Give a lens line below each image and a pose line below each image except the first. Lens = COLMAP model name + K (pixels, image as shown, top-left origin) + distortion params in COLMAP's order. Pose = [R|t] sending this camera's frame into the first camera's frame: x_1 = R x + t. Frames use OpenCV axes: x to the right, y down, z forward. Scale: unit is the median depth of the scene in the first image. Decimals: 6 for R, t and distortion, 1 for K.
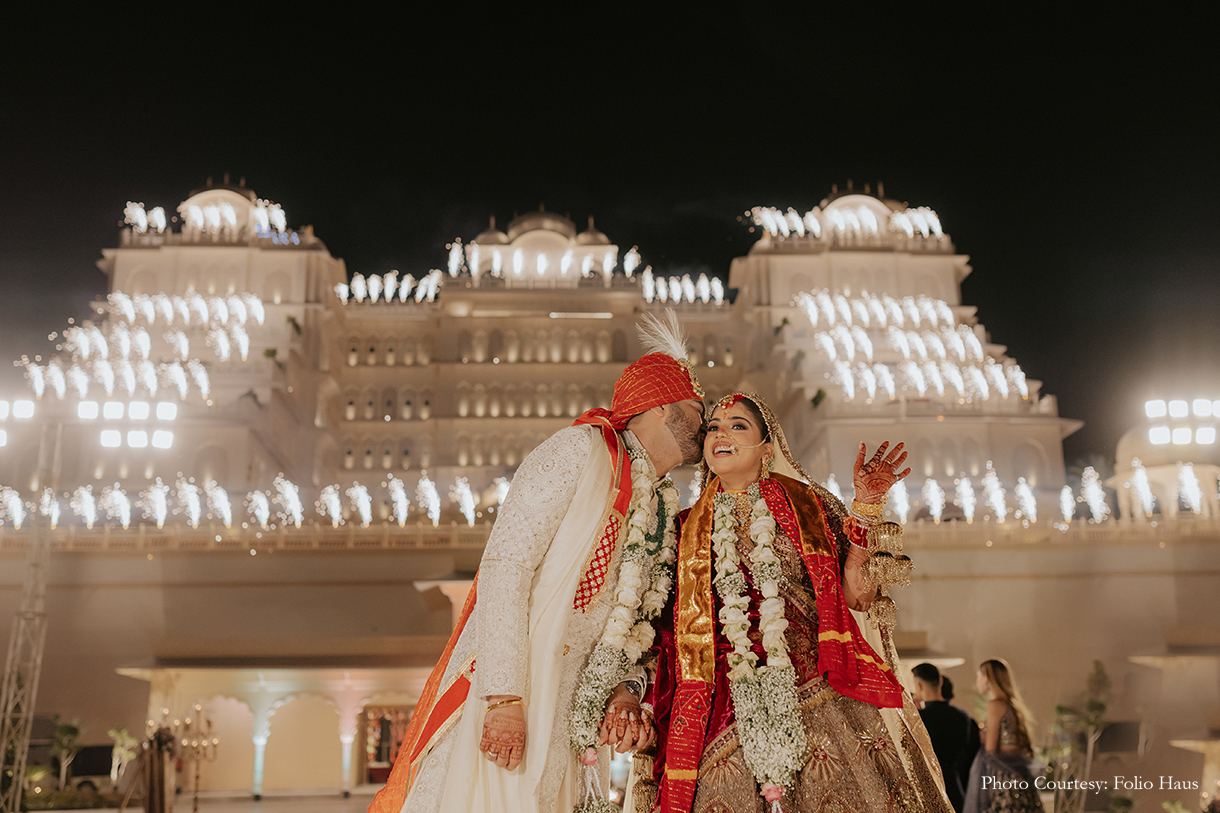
lens RADIAL K [[1146.1, 0, 610.0], [0, 1146.1, 406.5], [0, 0, 1]] dist [-0.017704, -0.021551]
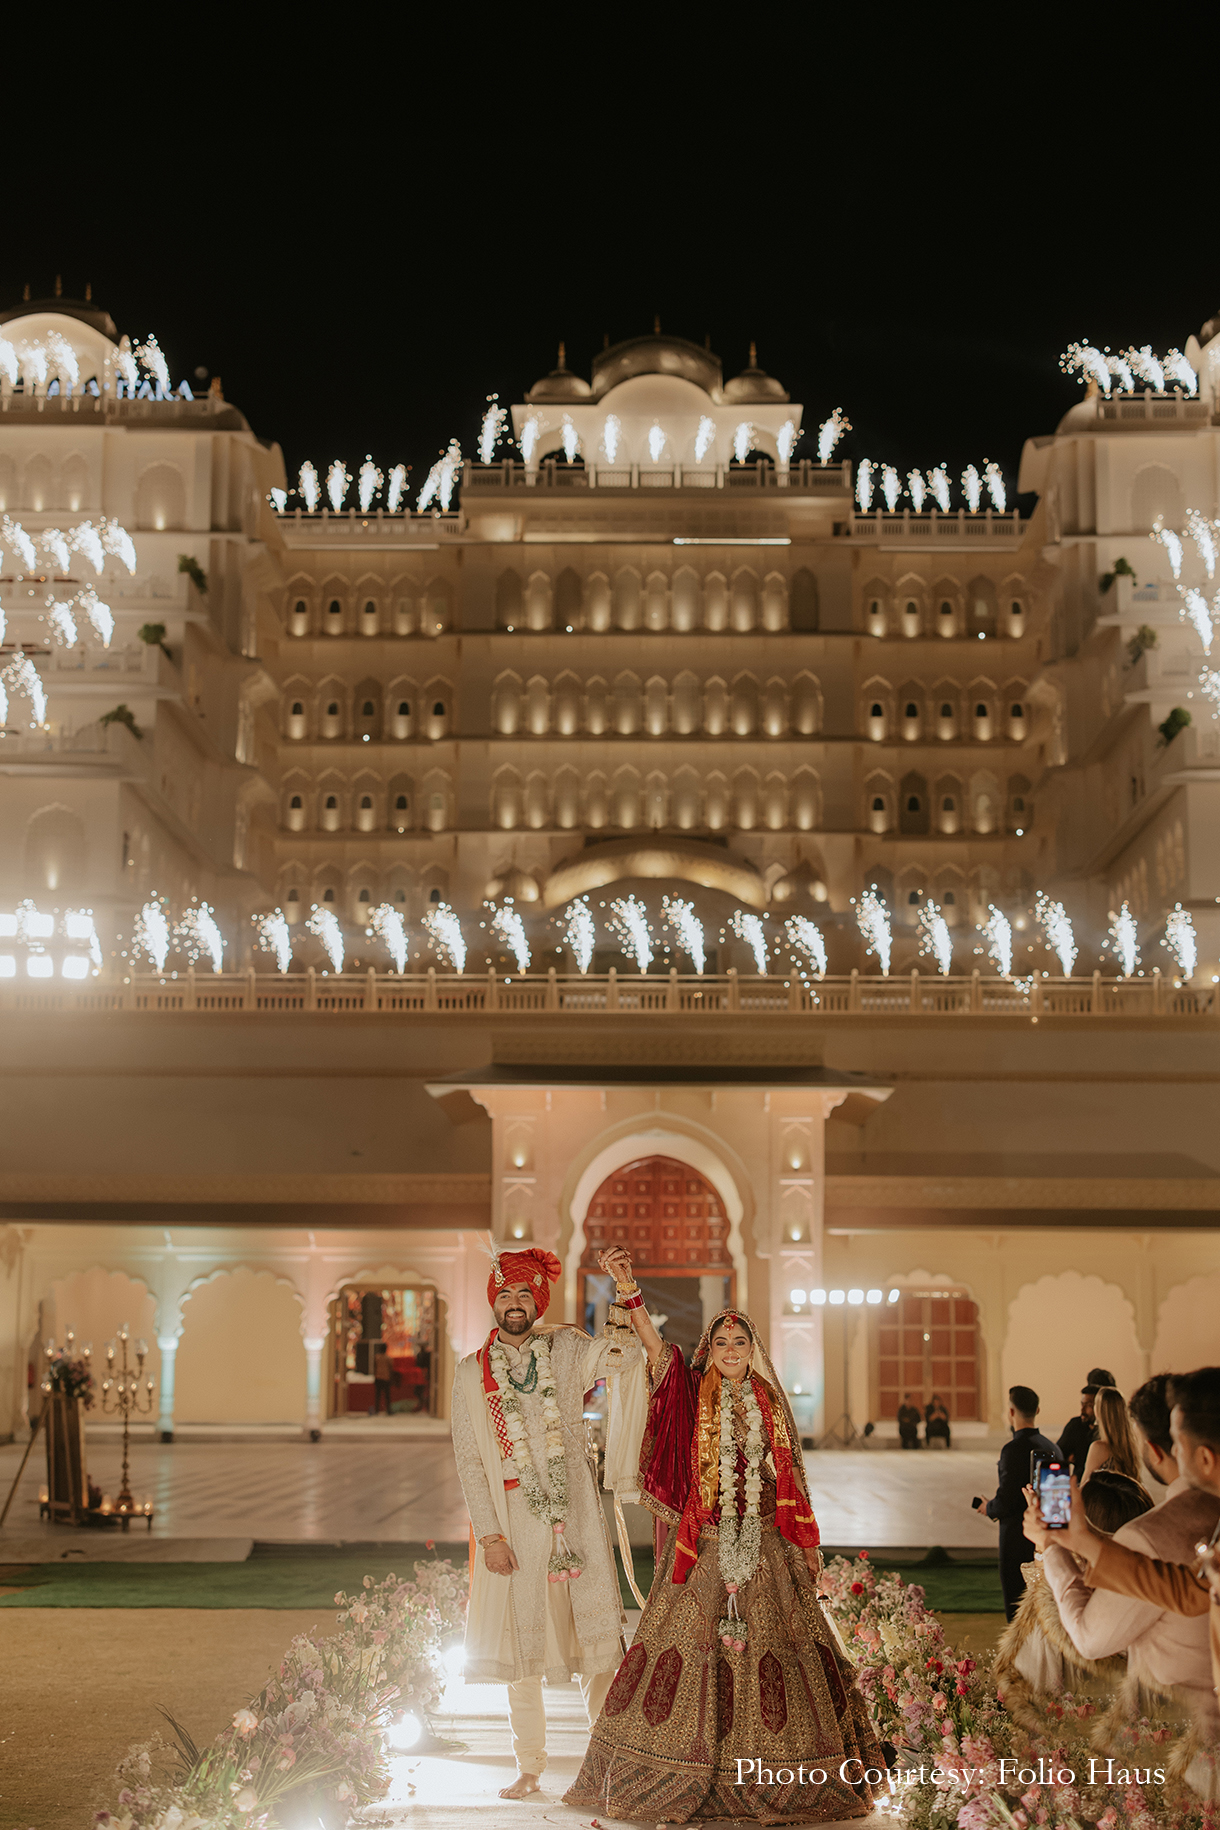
lens RADIAL K [[2544.2, 0, 603.1], [0, 2544.2, 882.1], [0, 0, 1]] dist [-0.001078, -0.016249]
pose [[0.995852, 0.009655, -0.090471, 0.023639], [0.001959, 0.991848, 0.127413, -0.076237], [0.090964, -0.127062, 0.987715, -0.170946]]
